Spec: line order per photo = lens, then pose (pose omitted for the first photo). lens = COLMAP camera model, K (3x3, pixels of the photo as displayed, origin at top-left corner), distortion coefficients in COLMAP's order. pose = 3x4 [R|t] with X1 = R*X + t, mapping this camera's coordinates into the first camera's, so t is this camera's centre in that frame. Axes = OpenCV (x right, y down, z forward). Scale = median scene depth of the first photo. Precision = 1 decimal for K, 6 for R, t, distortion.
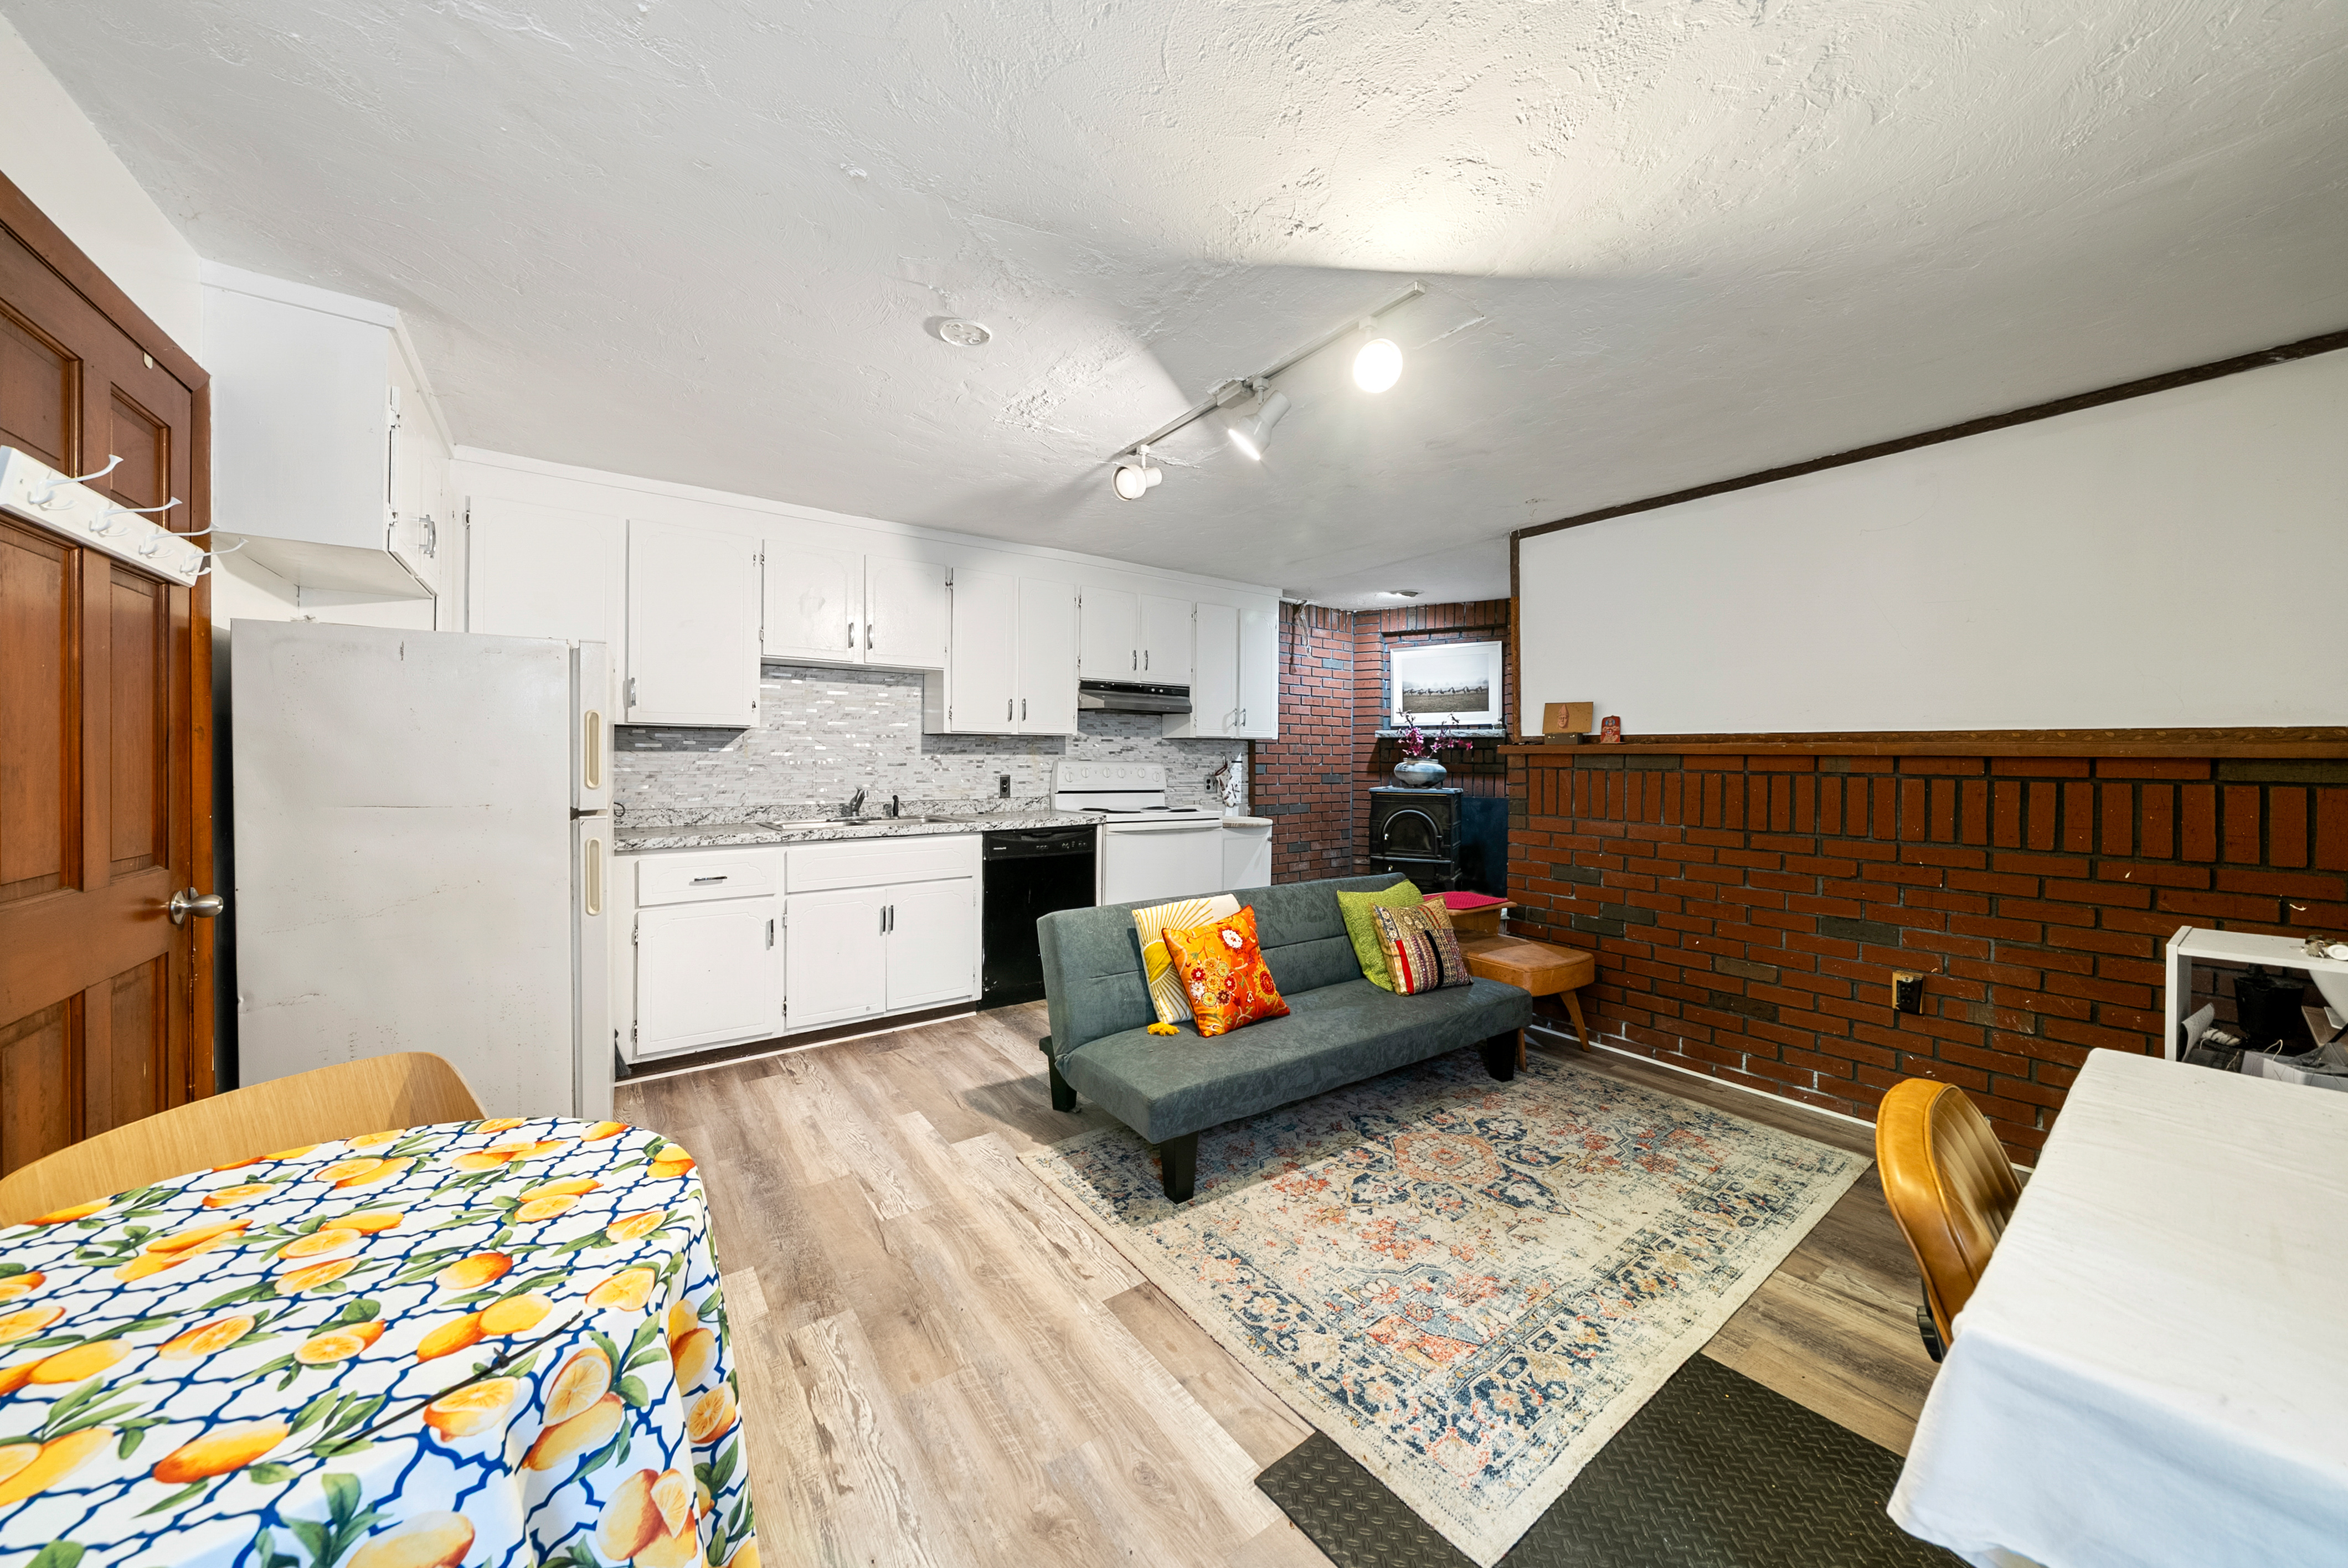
lens RADIAL K [[796.9, 0, 1178.6], [0, 796.9, 763.9], [0, 0, 1]] dist [0.000066, 0.000001]
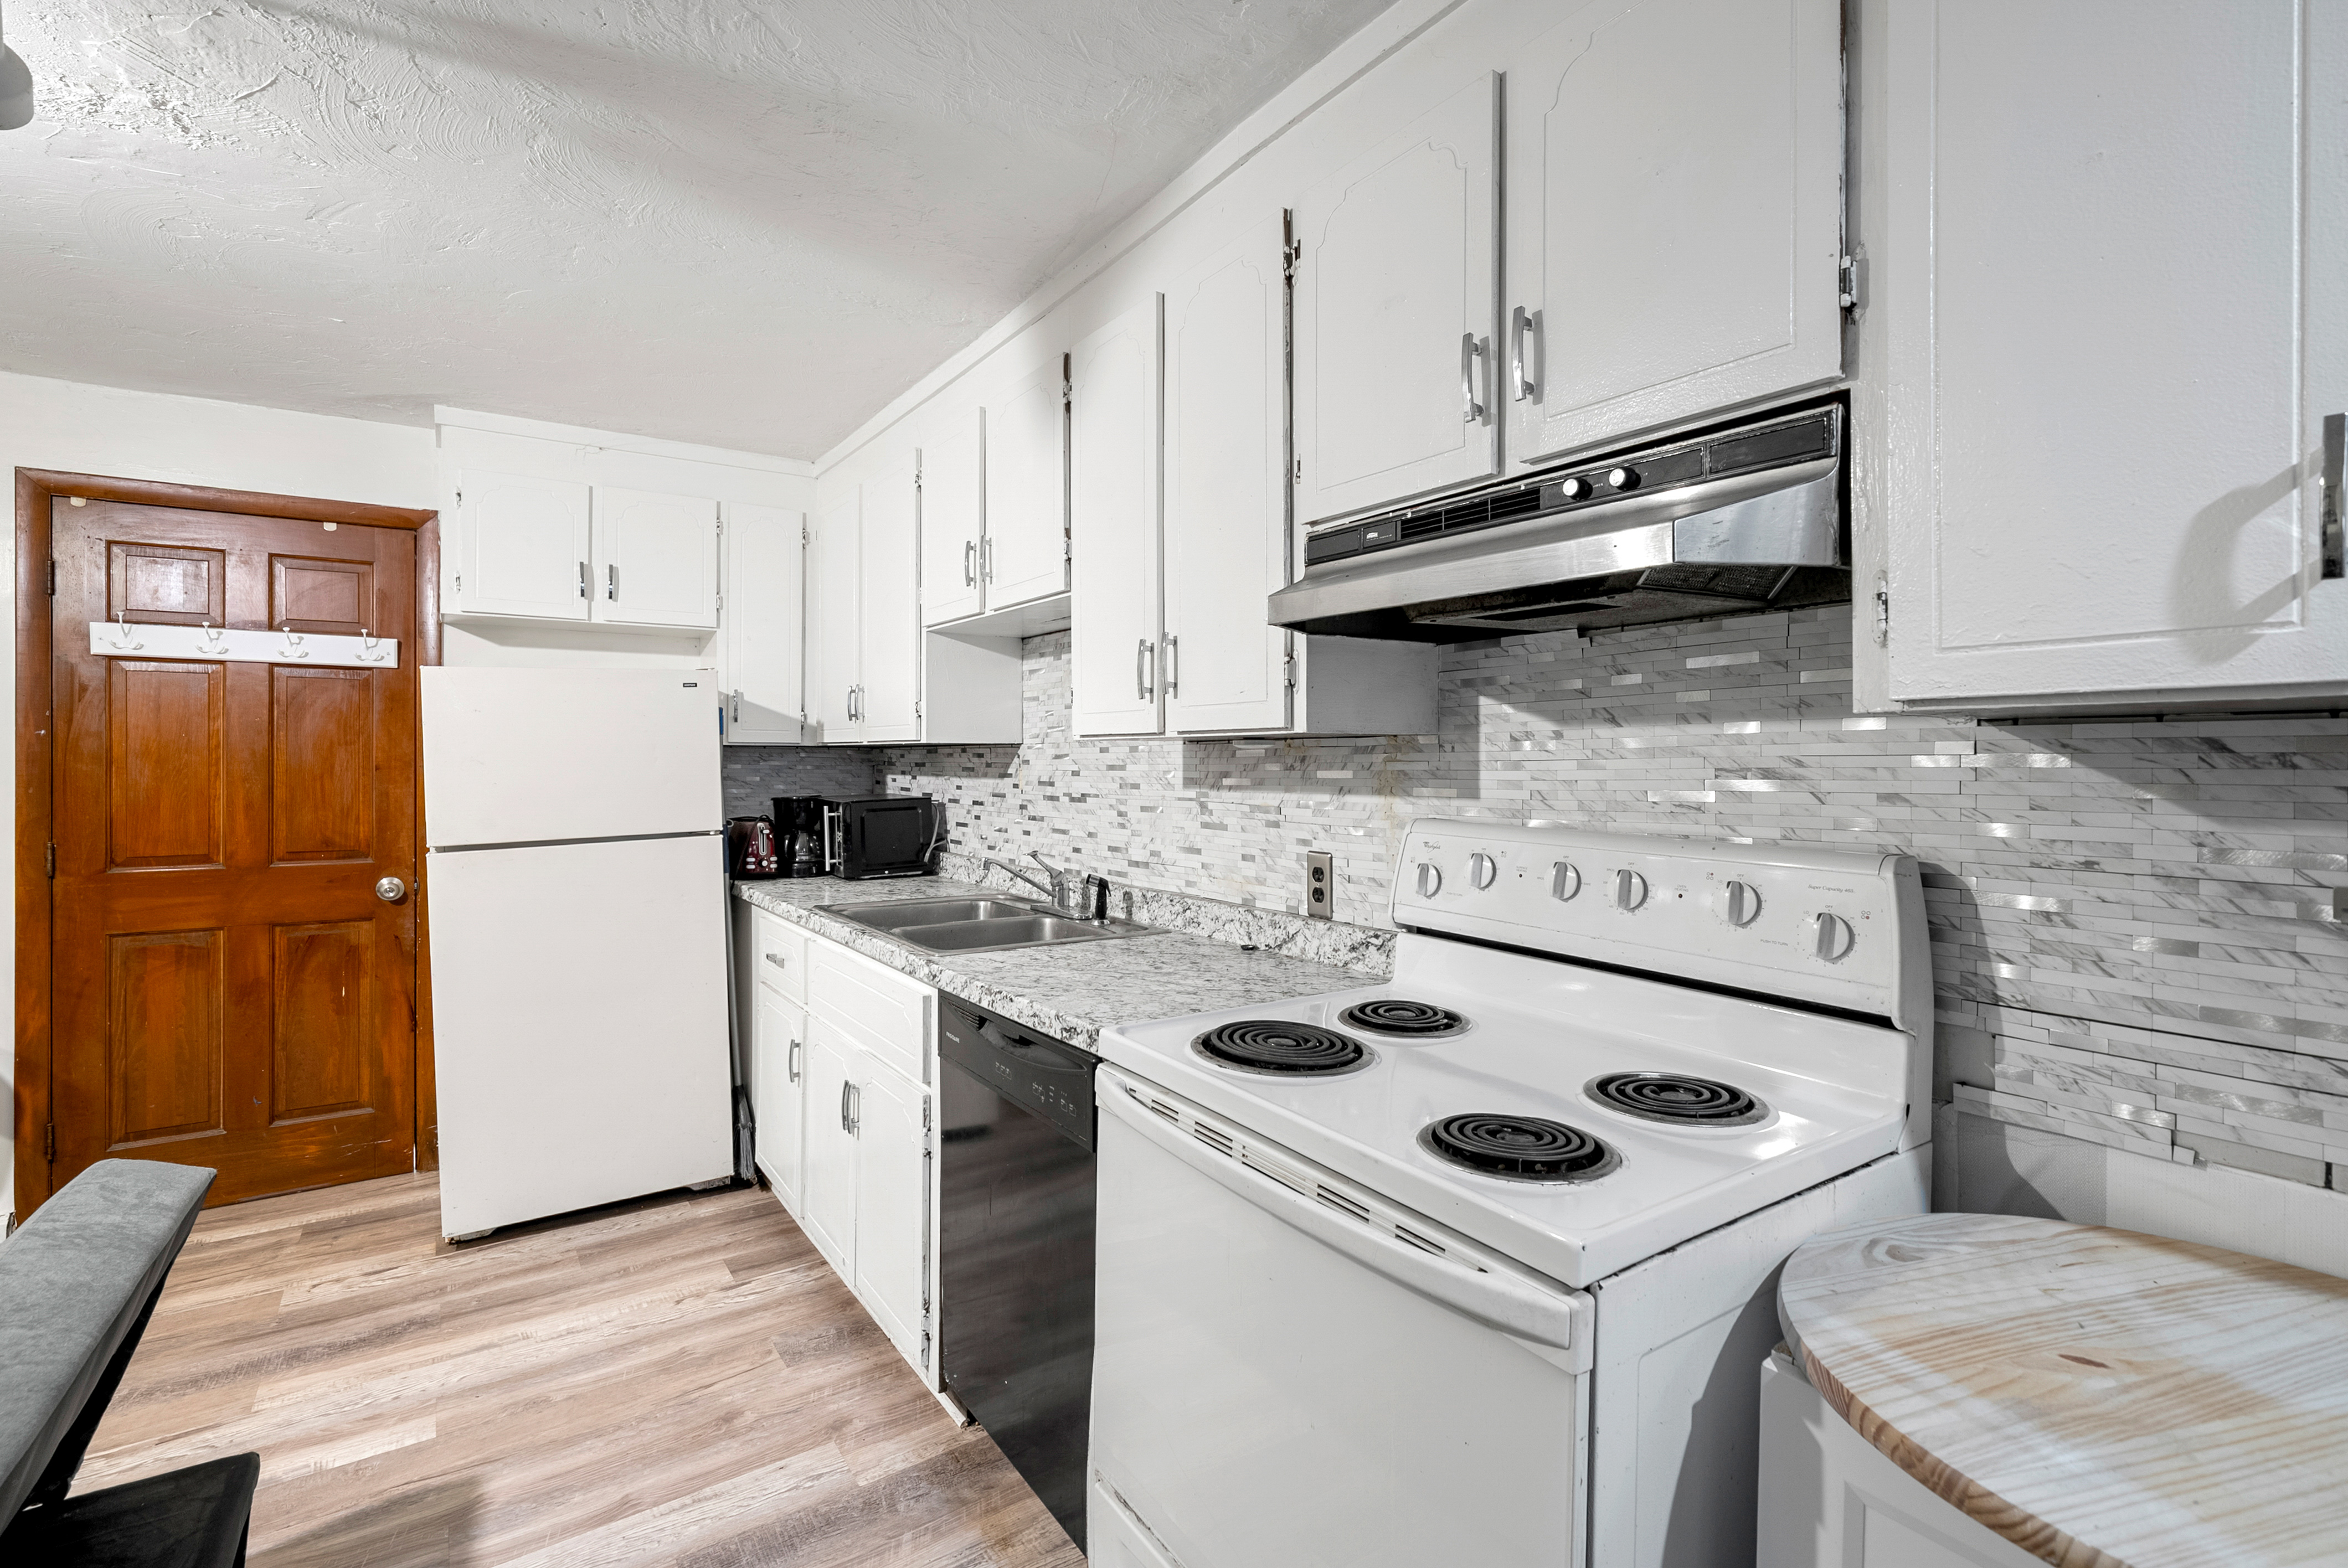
lens RADIAL K [[1073.6, 0, 1174.3], [0, 1073.6, 769.3], [0, 0, 1]] dist [0.000300, 0.000004]
pose [[-0.039627, 0.005166, -0.999201, 0.343509], [-0.009257, 0.999942, 0.005537, -0.033231], [0.999172, 0.009469, -0.039577, 1.325043]]
